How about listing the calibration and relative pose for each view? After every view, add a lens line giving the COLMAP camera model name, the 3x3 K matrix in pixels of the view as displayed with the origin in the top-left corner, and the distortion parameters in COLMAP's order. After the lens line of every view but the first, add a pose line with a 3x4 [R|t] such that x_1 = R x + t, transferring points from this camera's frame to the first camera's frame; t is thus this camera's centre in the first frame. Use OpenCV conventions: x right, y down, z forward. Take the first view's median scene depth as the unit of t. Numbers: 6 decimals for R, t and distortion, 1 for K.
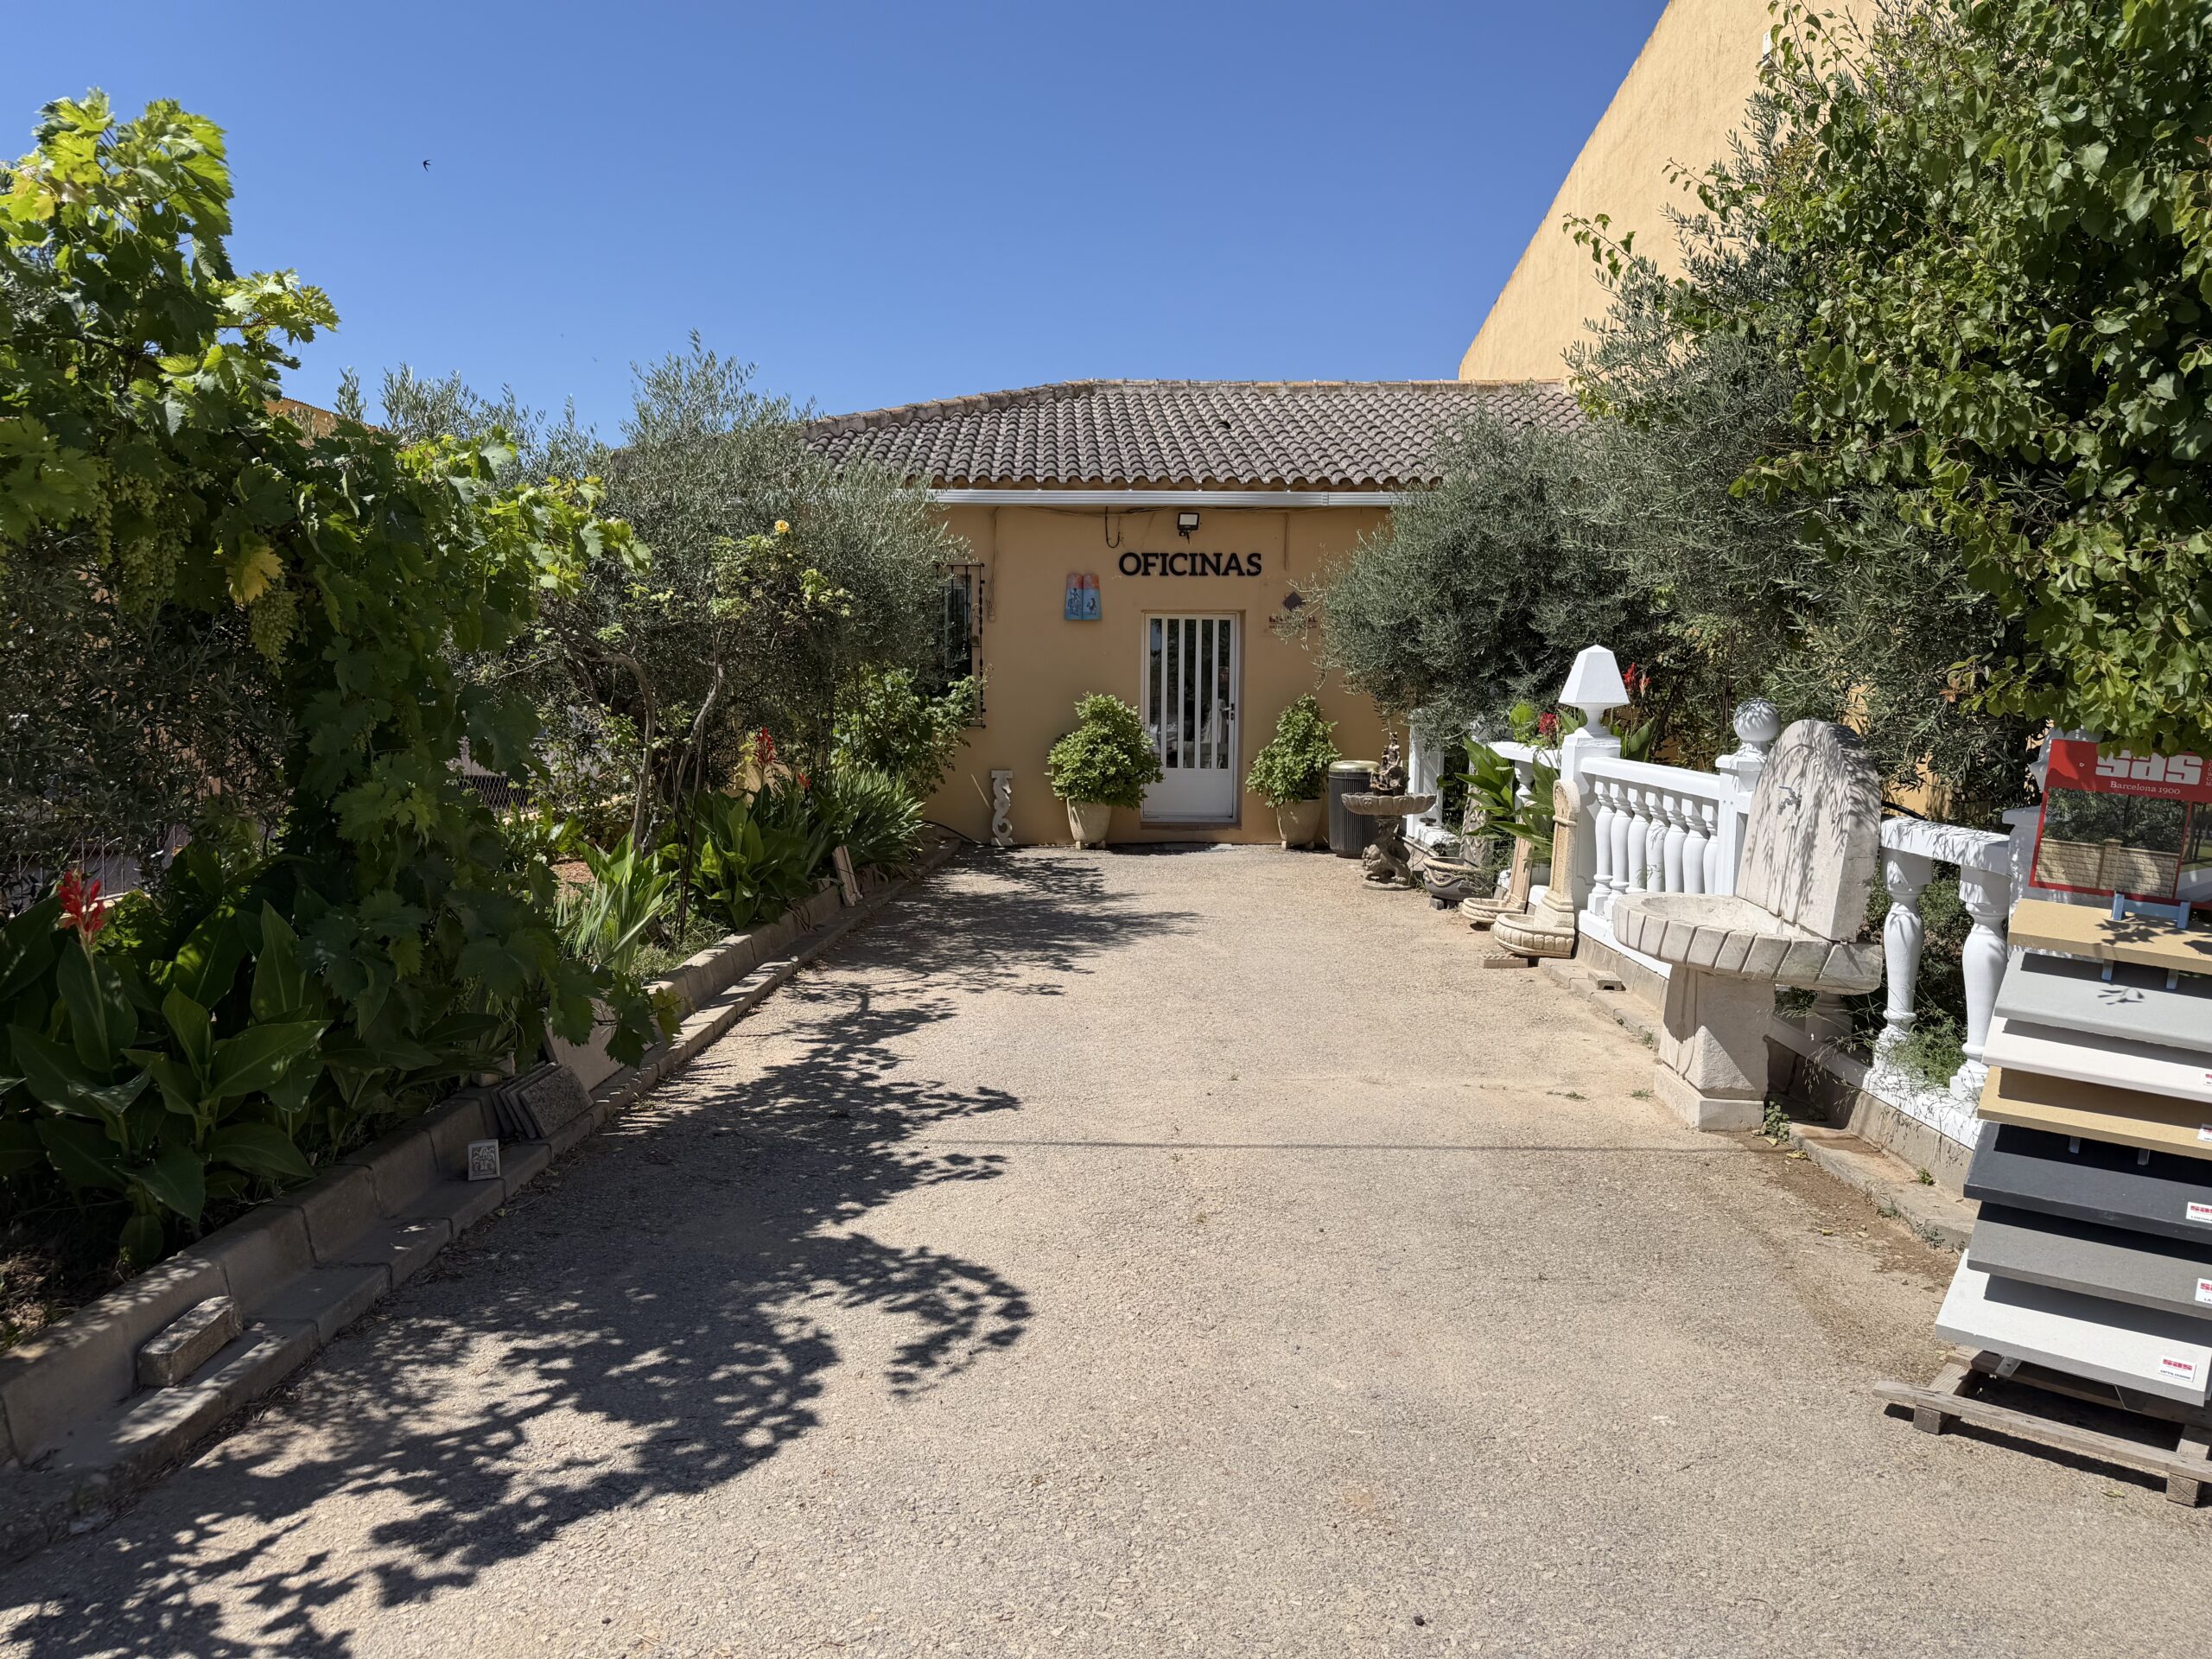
lens RADIAL K [[1539.6, 0, 1106.0], [0, 1539.6, 829.5], [0, 0, 1]] dist [0.130411, -0.132513]
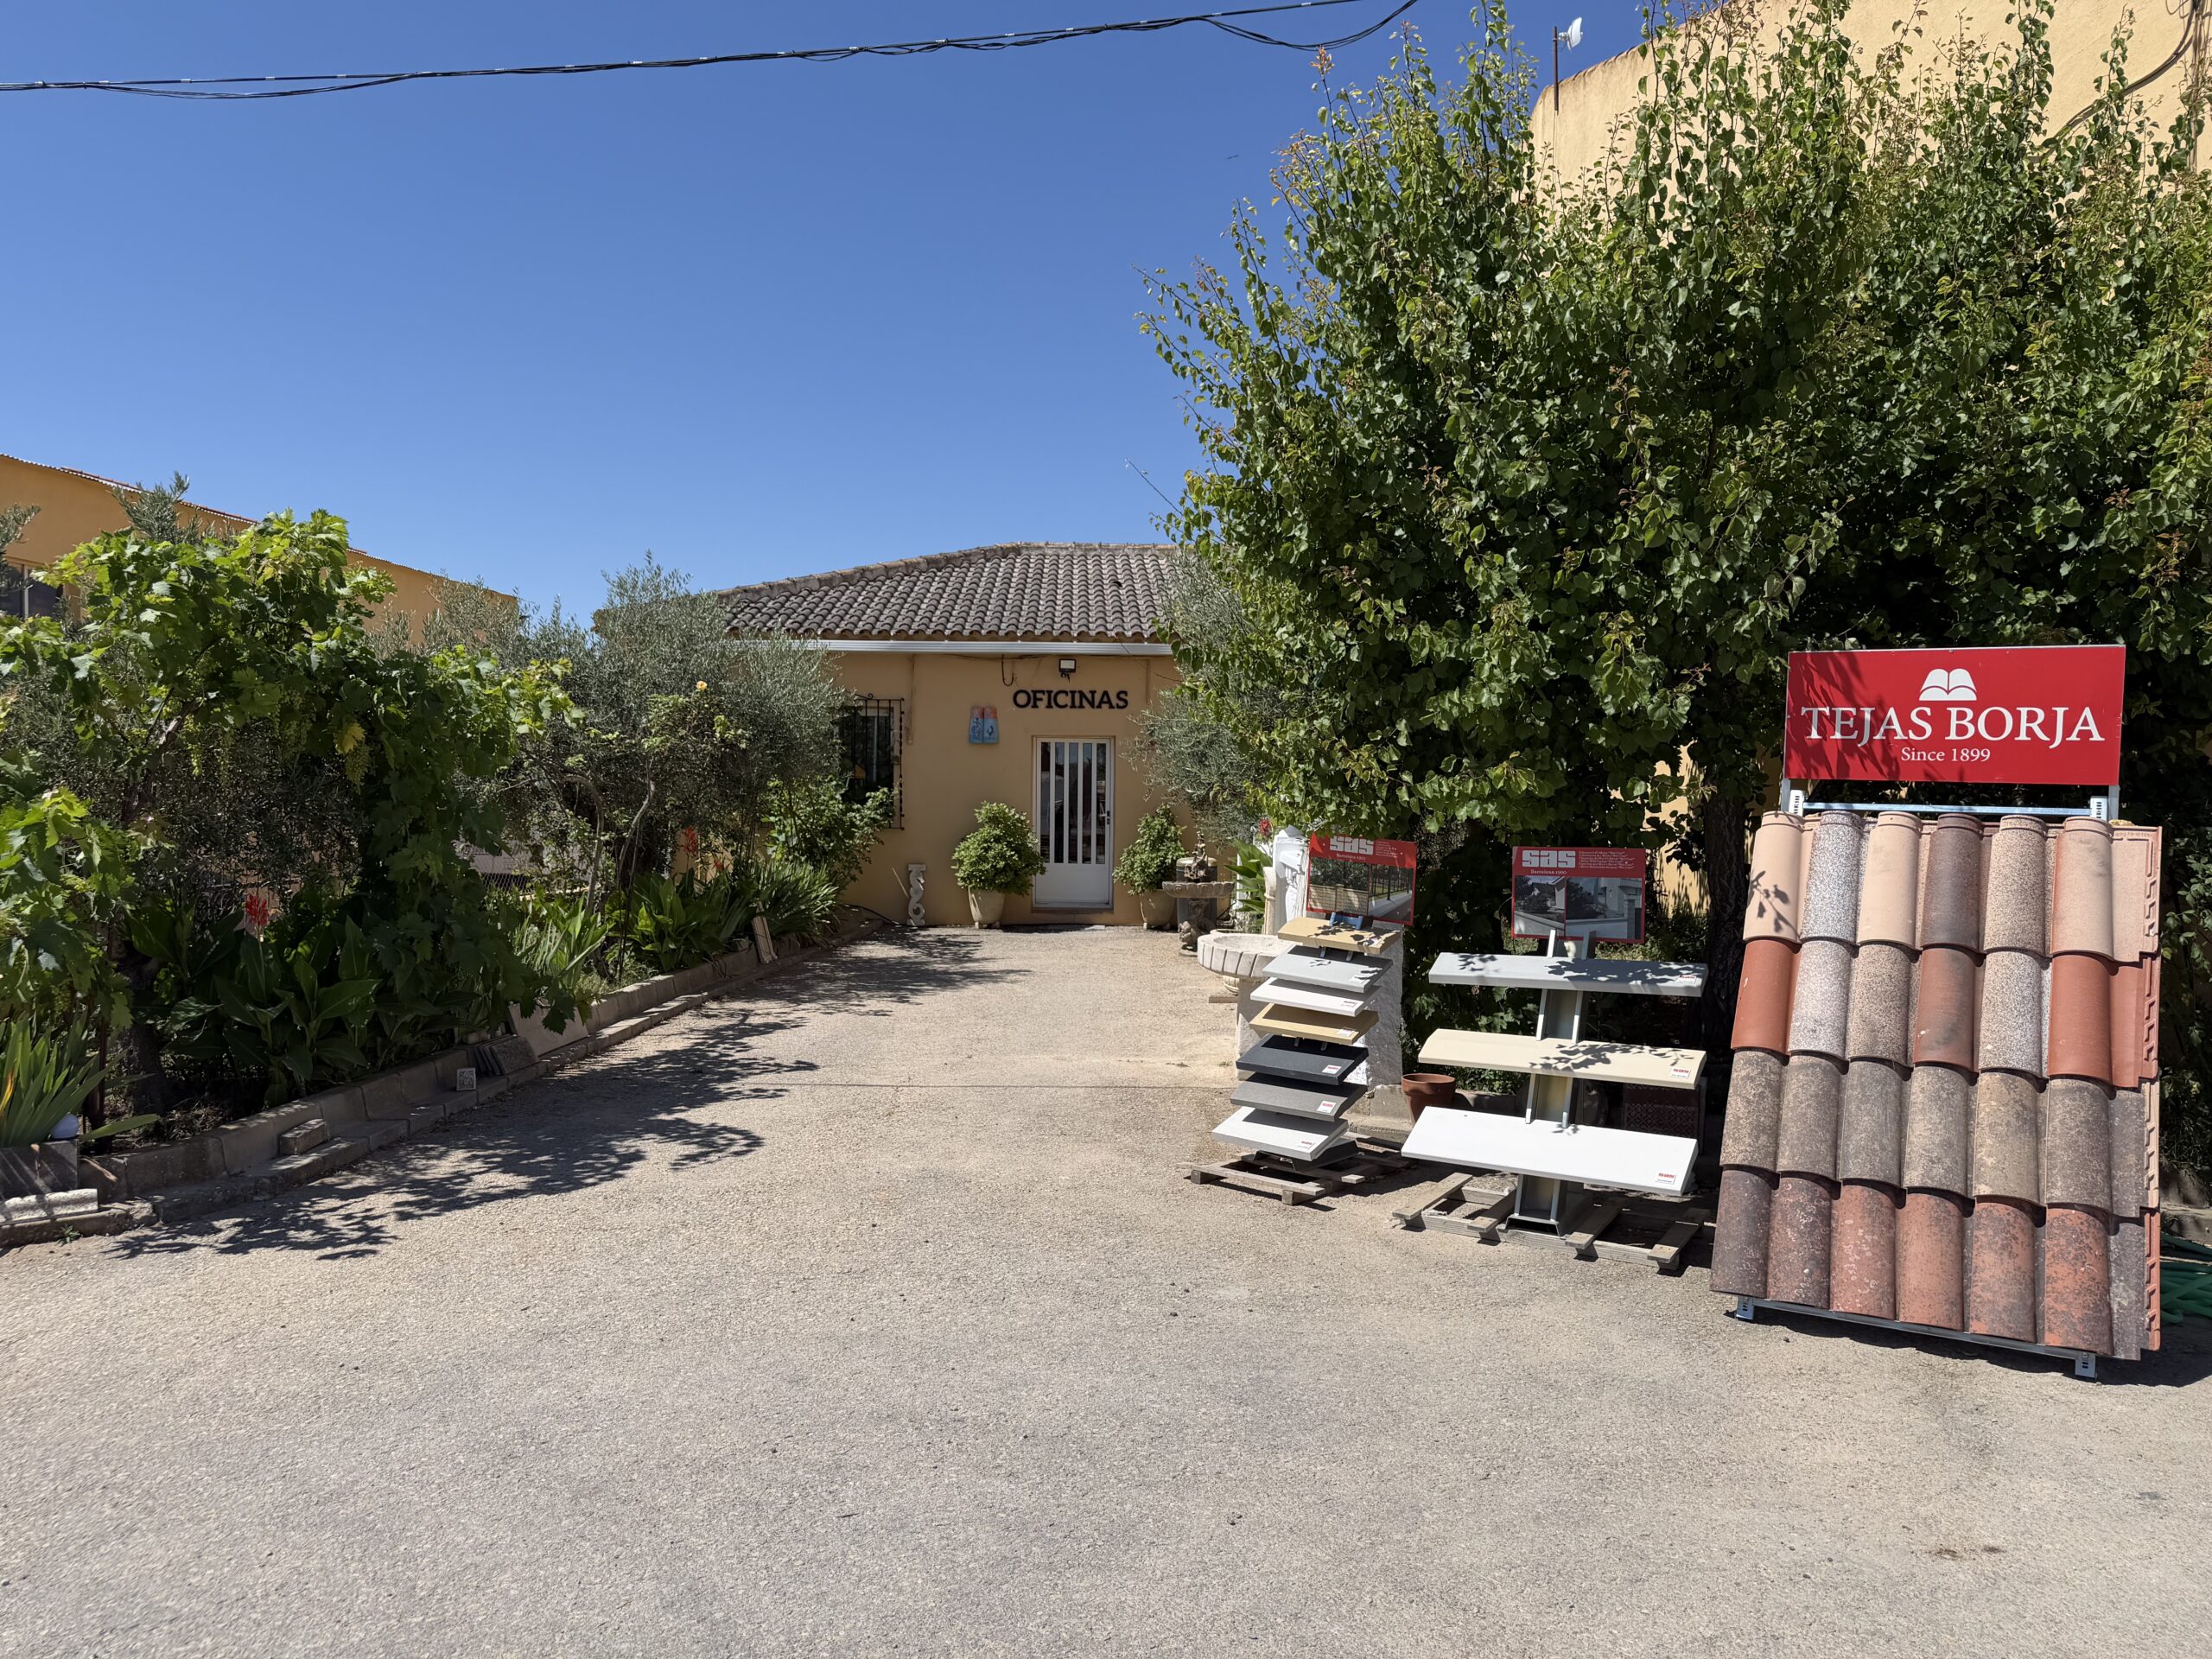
lens RADIAL K [[1565.7, 0, 1121.4], [0, 1565.7, 832.8], [0, 0, 1]] dist [0.139254, -0.237503]
pose [[0.999844, 0.003947, -0.017193, 0.211543], [-0.005115, 0.997641, -0.068463, 0.038491], [0.016882, 0.068540, 0.997506, -0.446668]]
